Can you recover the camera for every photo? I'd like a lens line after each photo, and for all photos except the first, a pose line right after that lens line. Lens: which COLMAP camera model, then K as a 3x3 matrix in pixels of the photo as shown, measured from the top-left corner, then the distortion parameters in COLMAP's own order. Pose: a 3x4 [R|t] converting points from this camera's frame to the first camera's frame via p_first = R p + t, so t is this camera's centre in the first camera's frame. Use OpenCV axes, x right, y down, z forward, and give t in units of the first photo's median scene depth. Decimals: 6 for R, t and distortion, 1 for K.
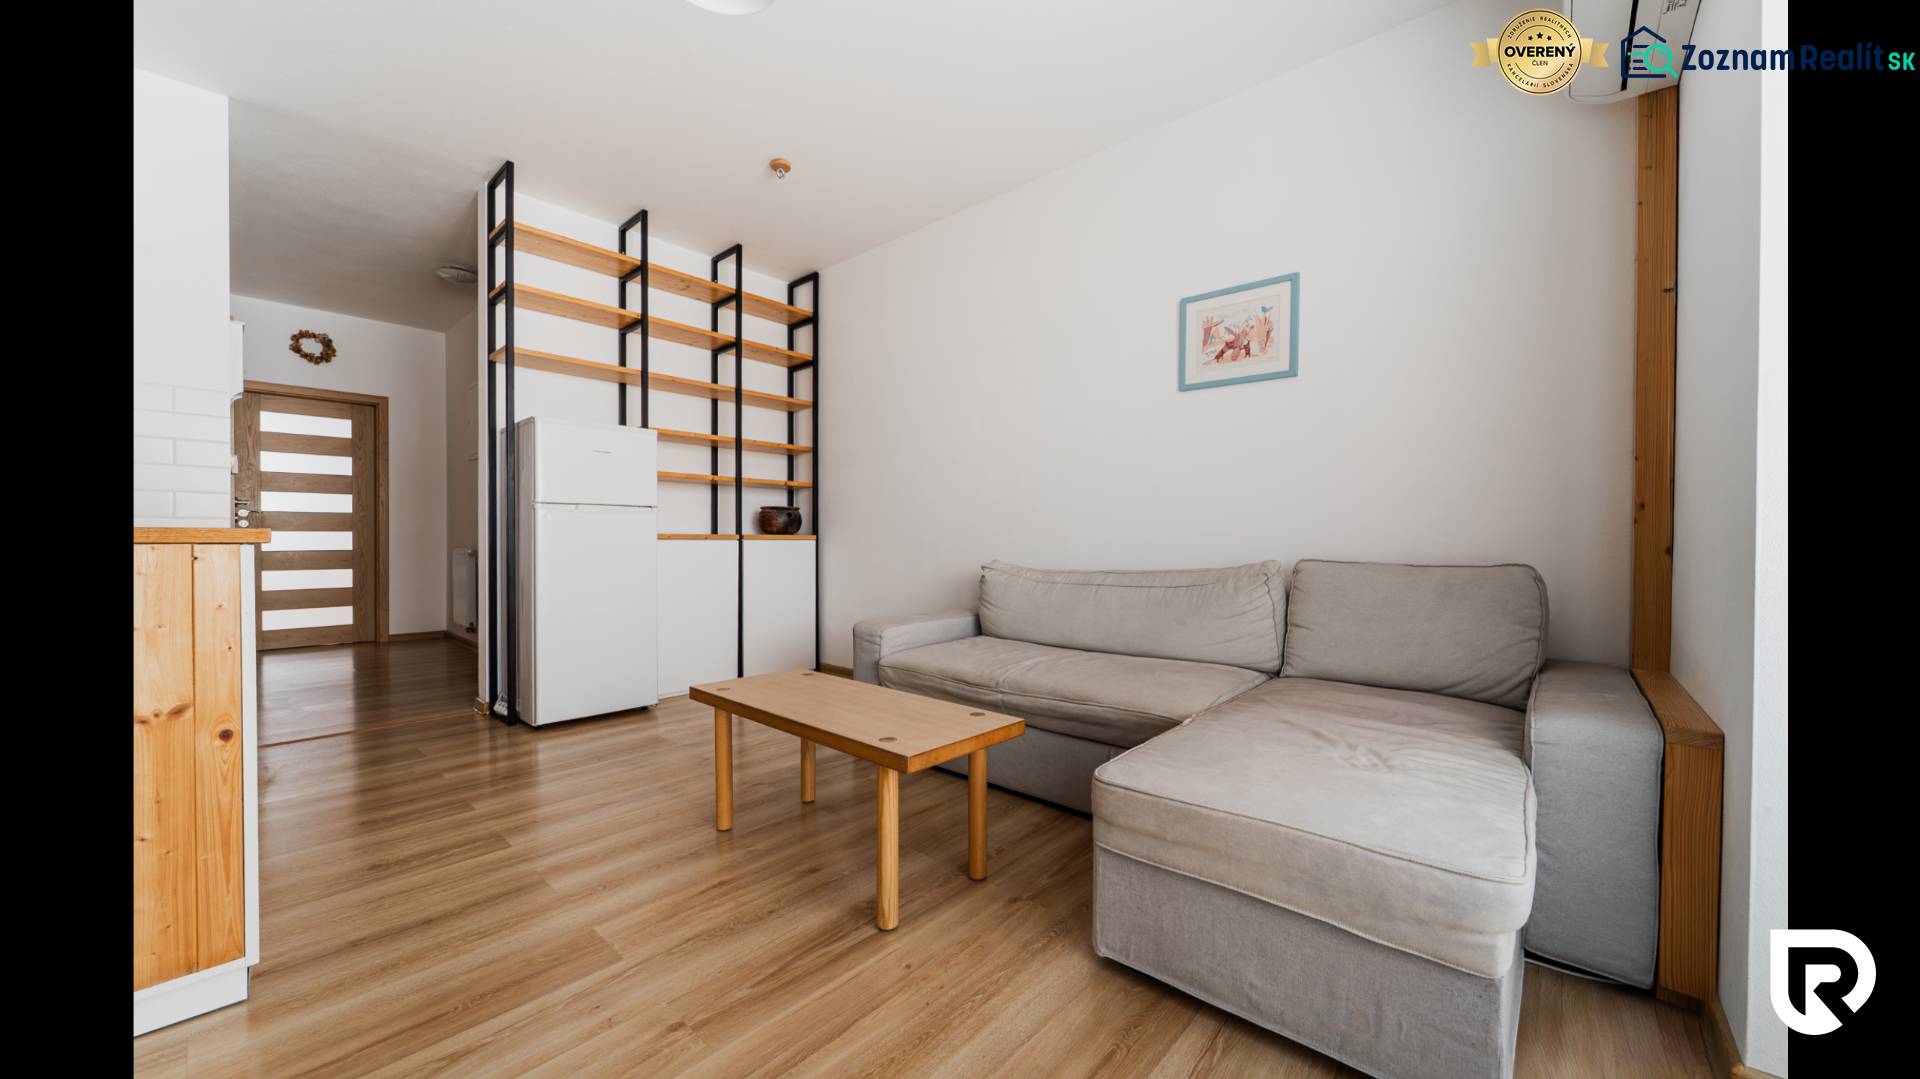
lens RADIAL K [[663.5, 0, 974.2], [0, 663.5, 537.5], [0, 0, 1]] dist [-0.011903, -0.000033]
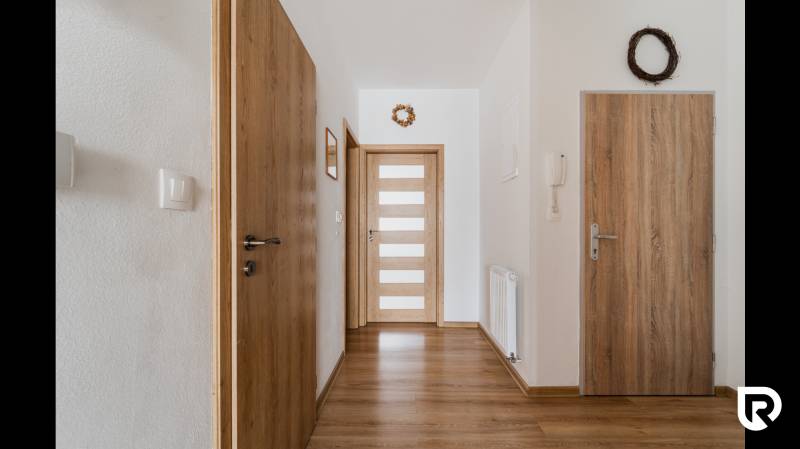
lens RADIAL K [[276.5, 0, 398.0], [0, 276.5, 221.7], [0, 0, 1]] dist [-0.011903, -0.000033]
pose [[0.657186, -0.002751, -0.753723, -0.543601], [-0.003990, 0.999967, -0.007128, -0.053422], [0.753717, 0.007692, 0.657154, 0.574686]]
